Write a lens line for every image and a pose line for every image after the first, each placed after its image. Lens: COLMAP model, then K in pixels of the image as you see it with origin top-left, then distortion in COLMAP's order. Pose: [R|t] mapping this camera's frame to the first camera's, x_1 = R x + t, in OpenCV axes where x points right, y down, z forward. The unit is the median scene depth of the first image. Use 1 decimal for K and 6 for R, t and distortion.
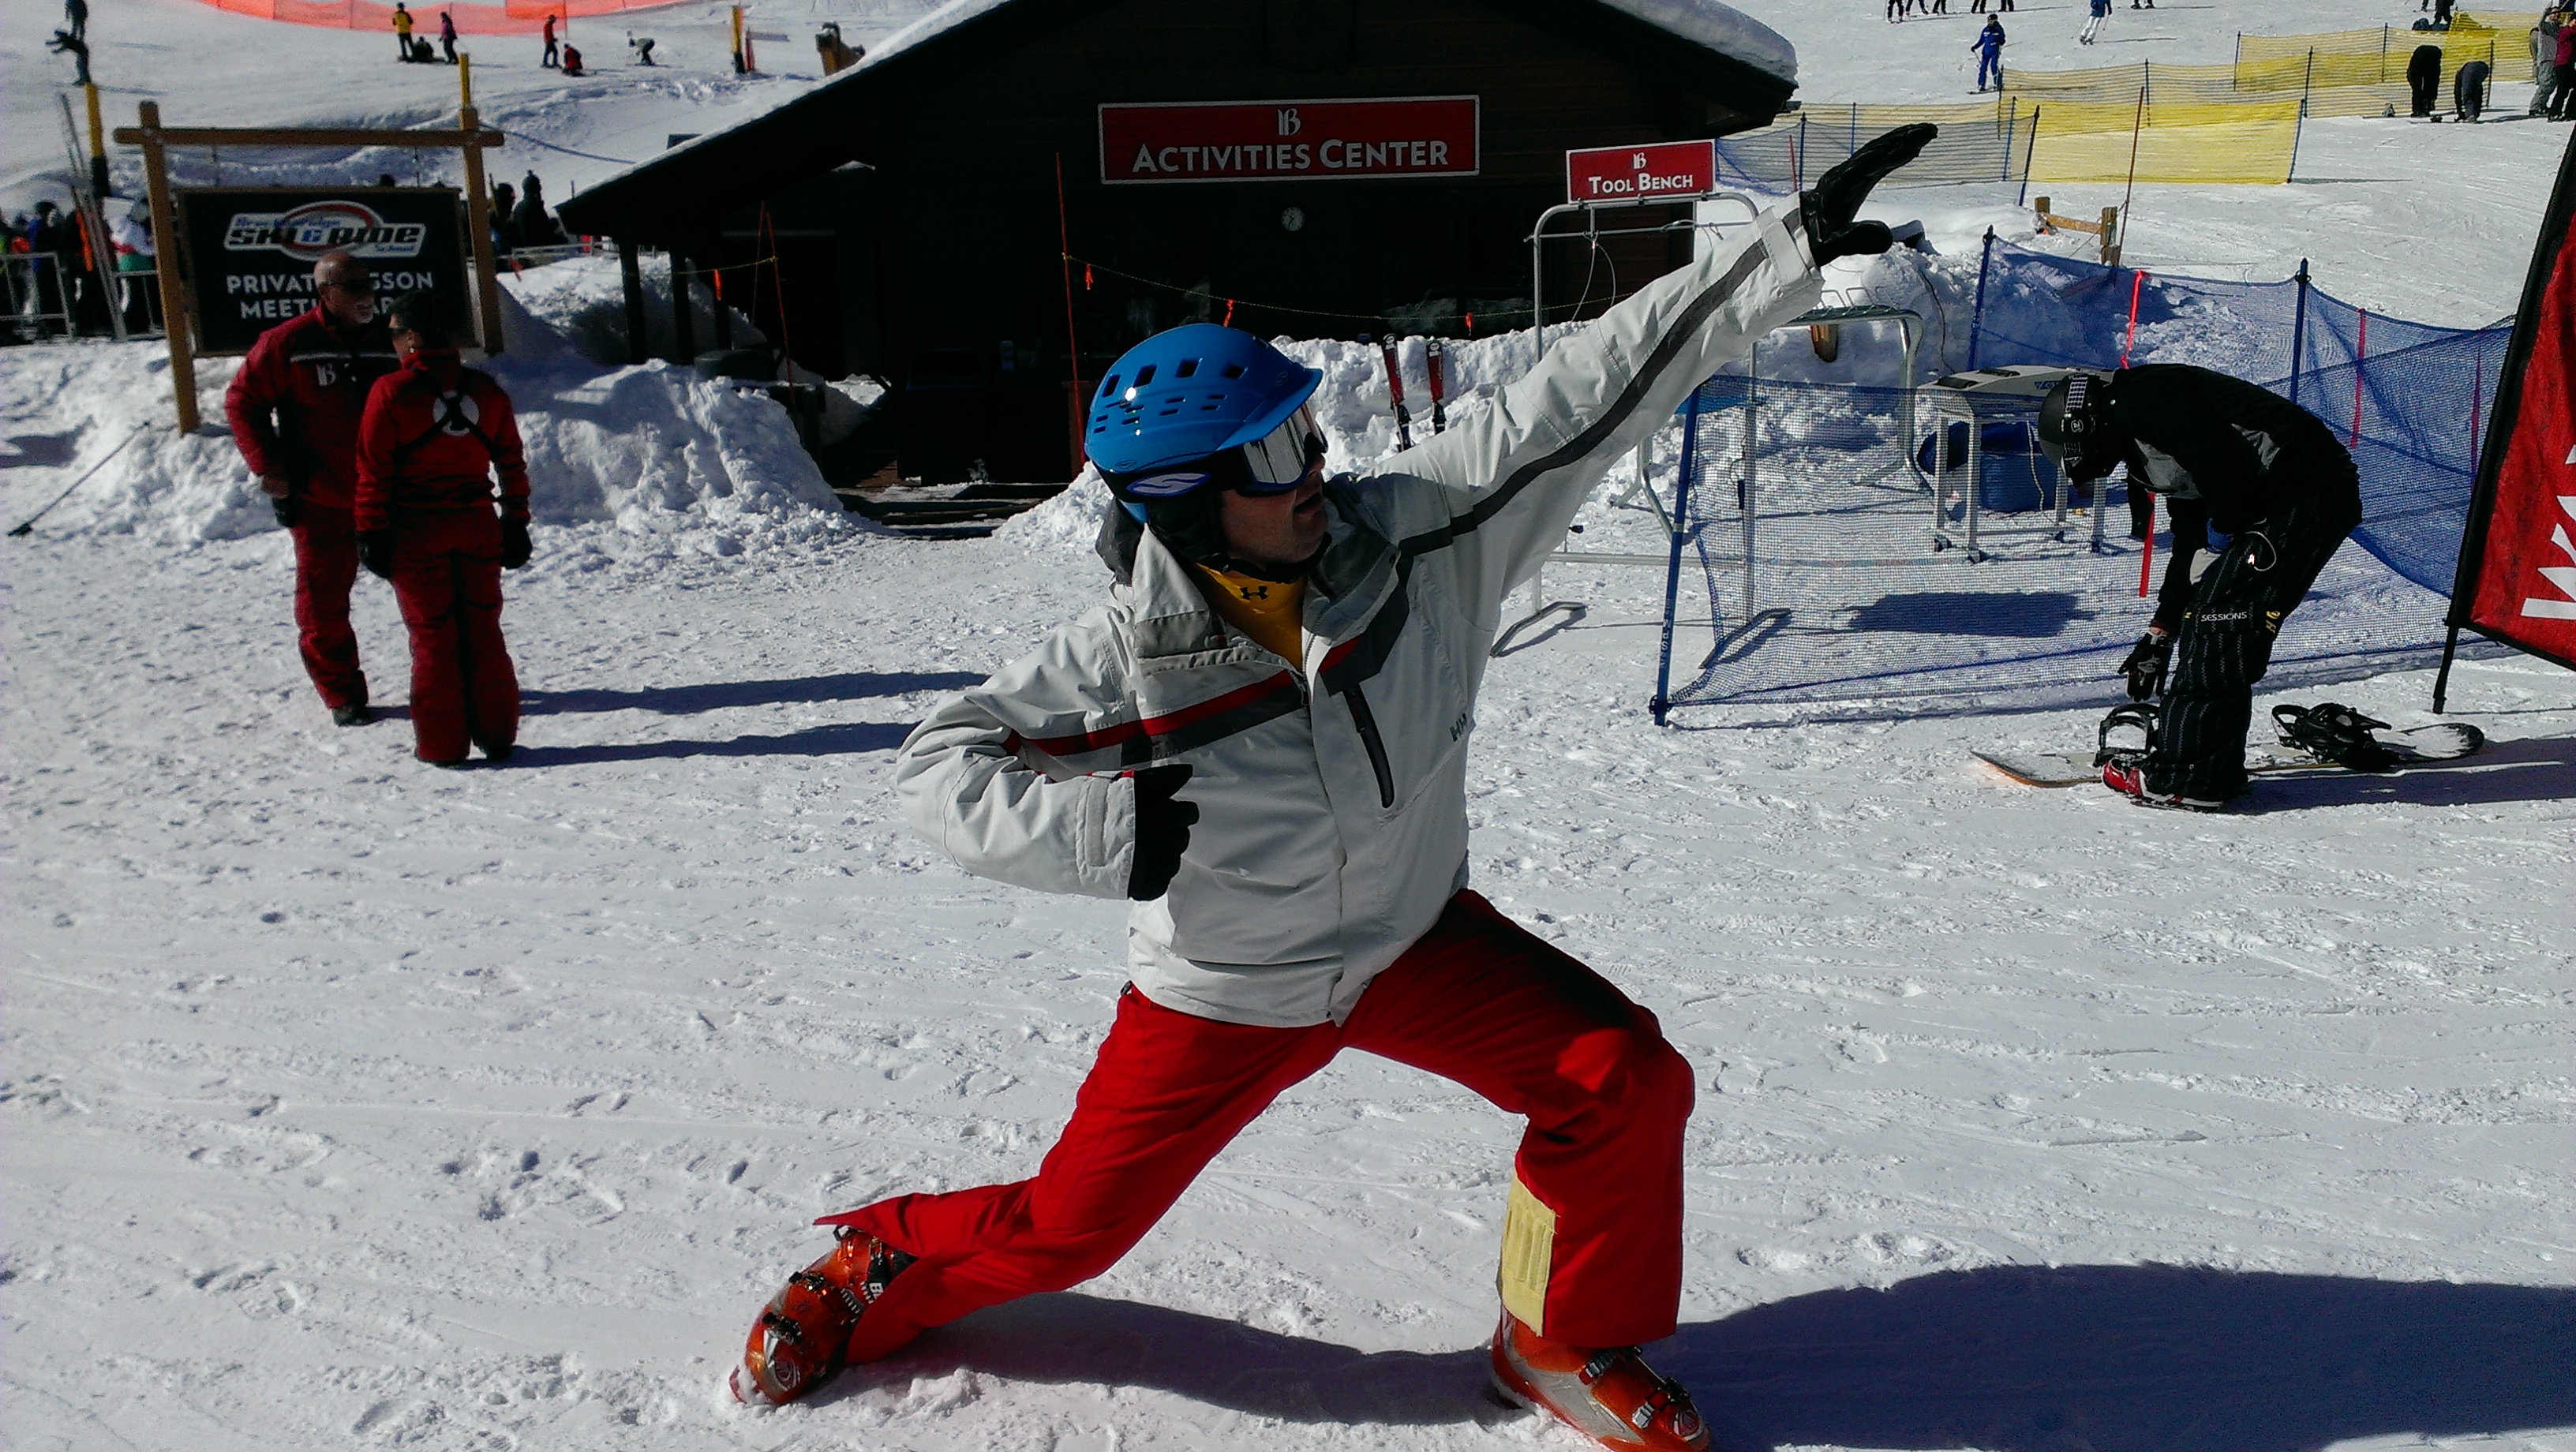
lens RADIAL K [[2045.8, 0, 1298.6], [0, 2045.8, 779.1], [0, 0, 1]] dist [0.107430, -0.183185]
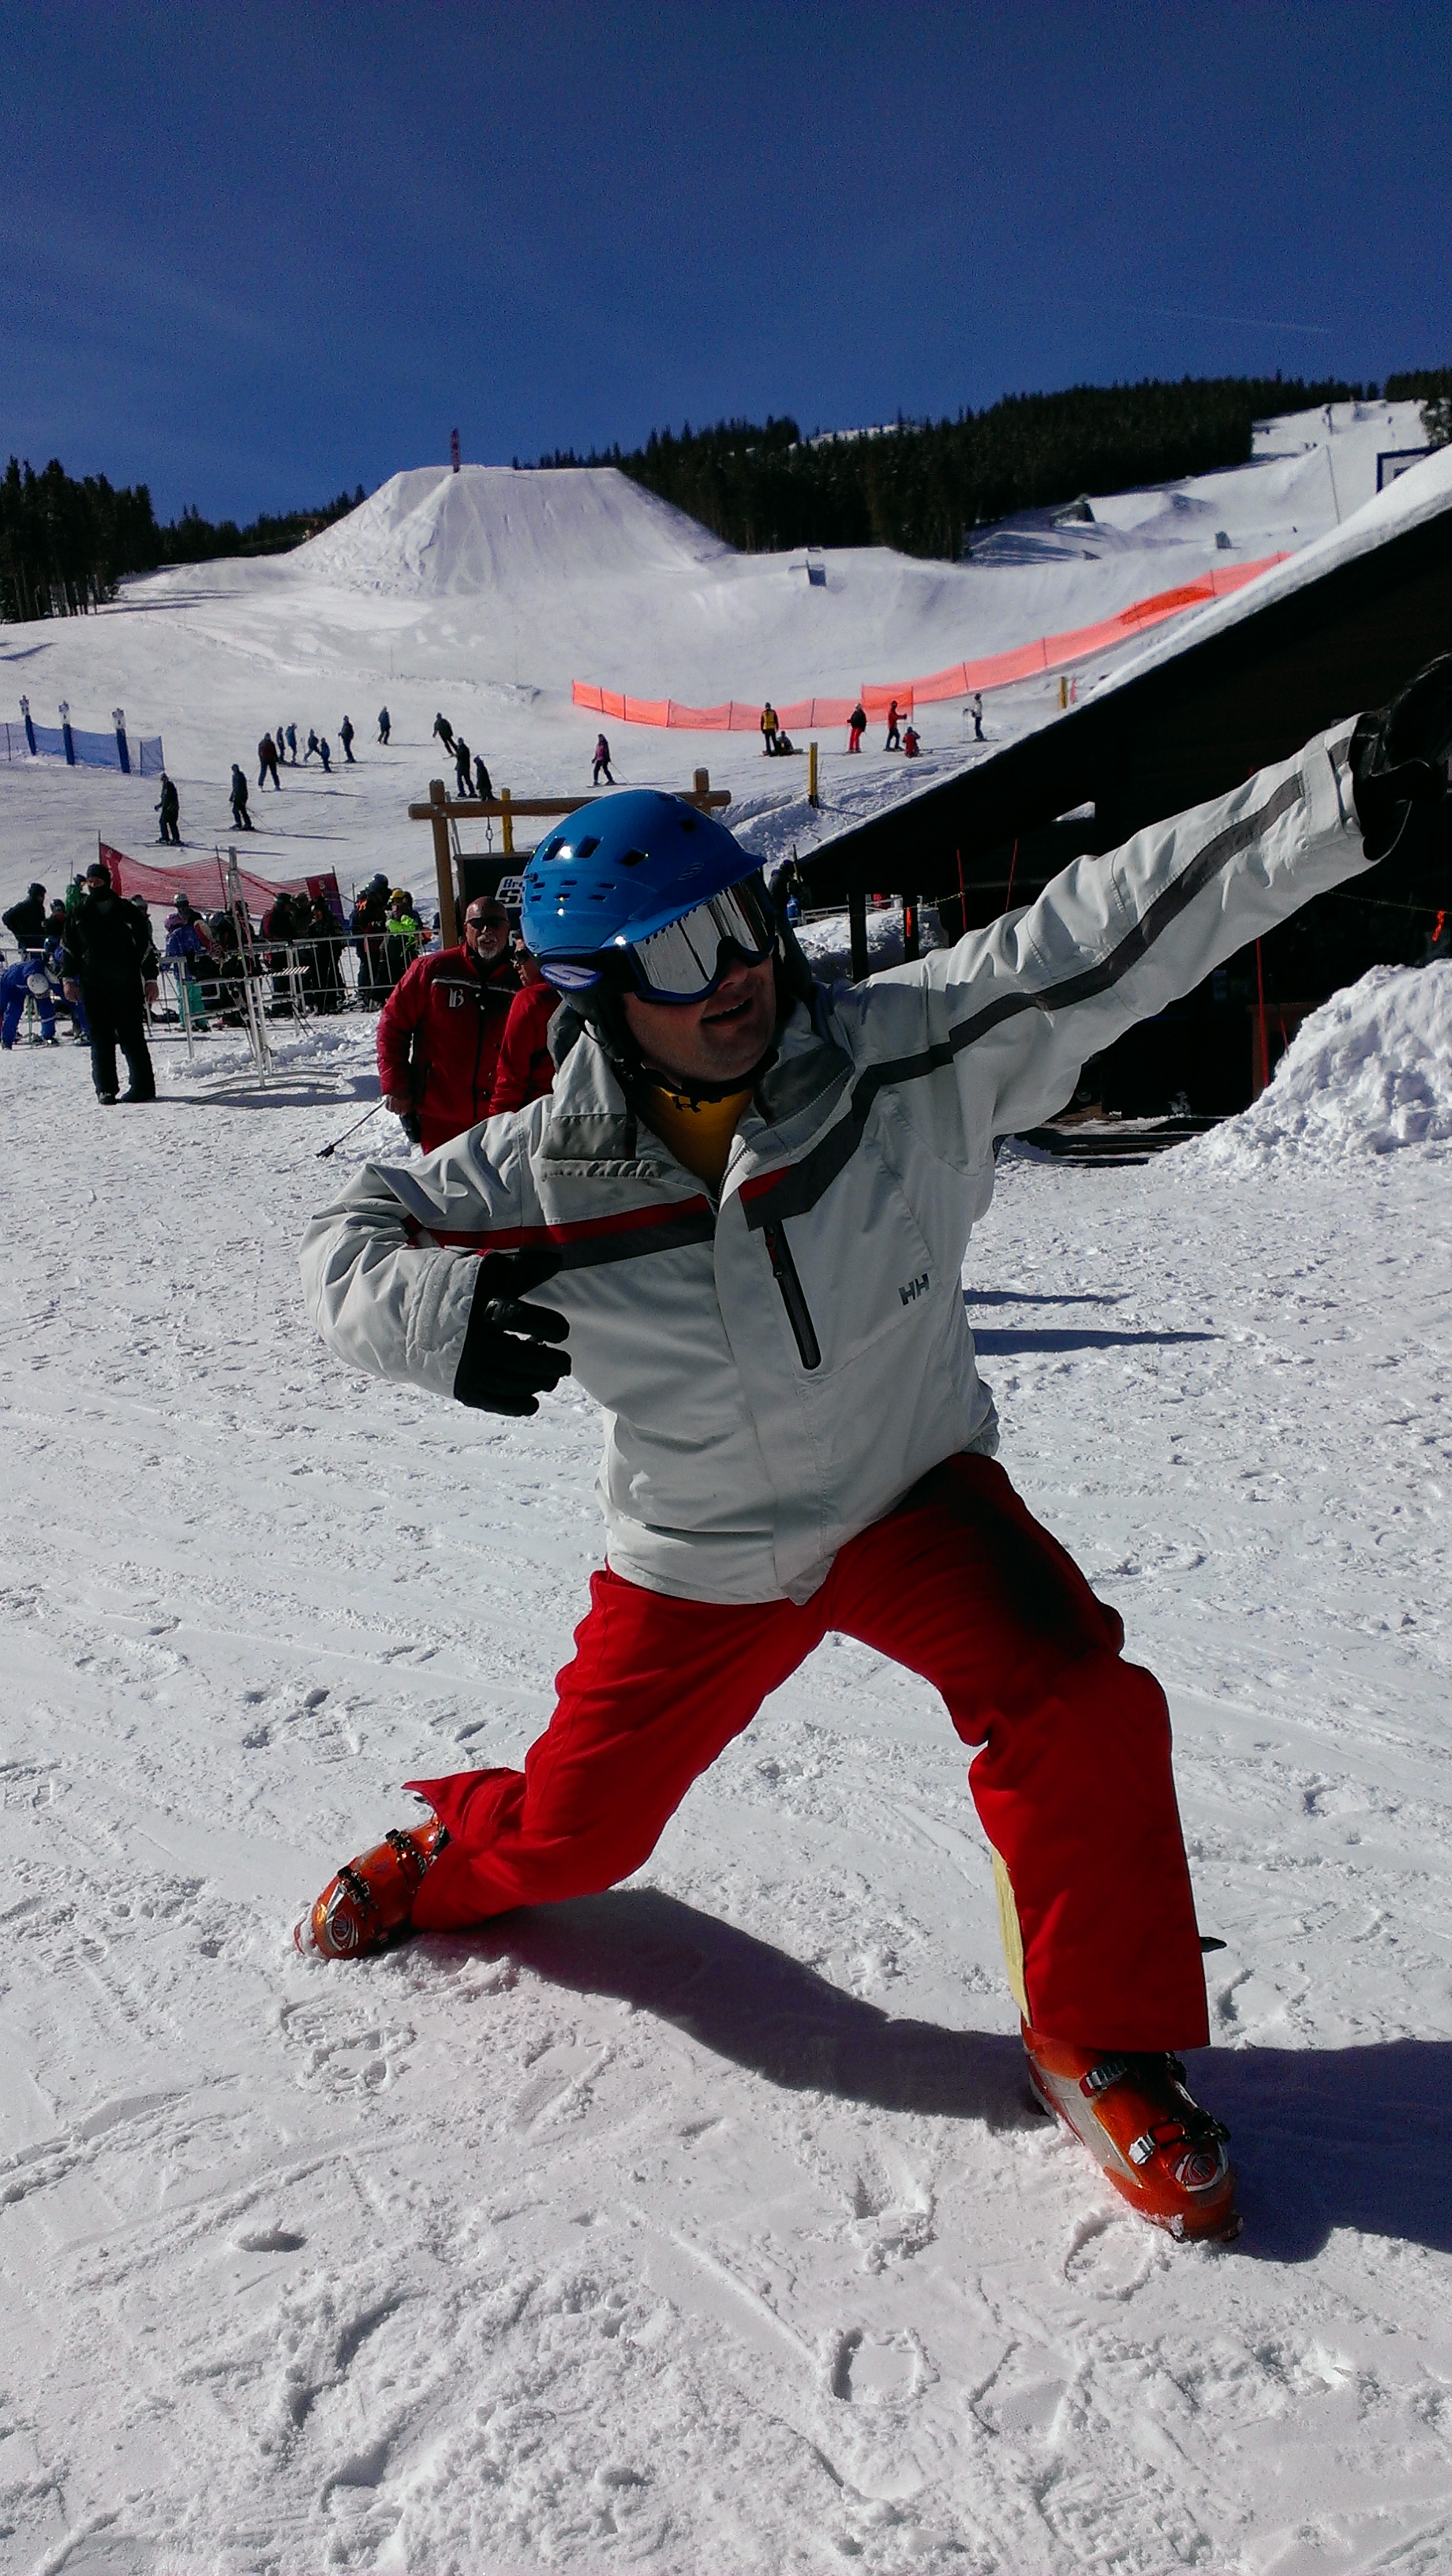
lens RADIAL K [[2045.8, 0, 749.2], [0, 2045.8, 1326.3], [0, 0, 1]] dist [0.107430, -0.183185]
pose [[0.909292, 0.040703, -0.414163, 0.316247], [-0.062636, 0.997254, -0.039509, 0.030347], [0.411417, 0.061867, 0.909345, 0.175468]]
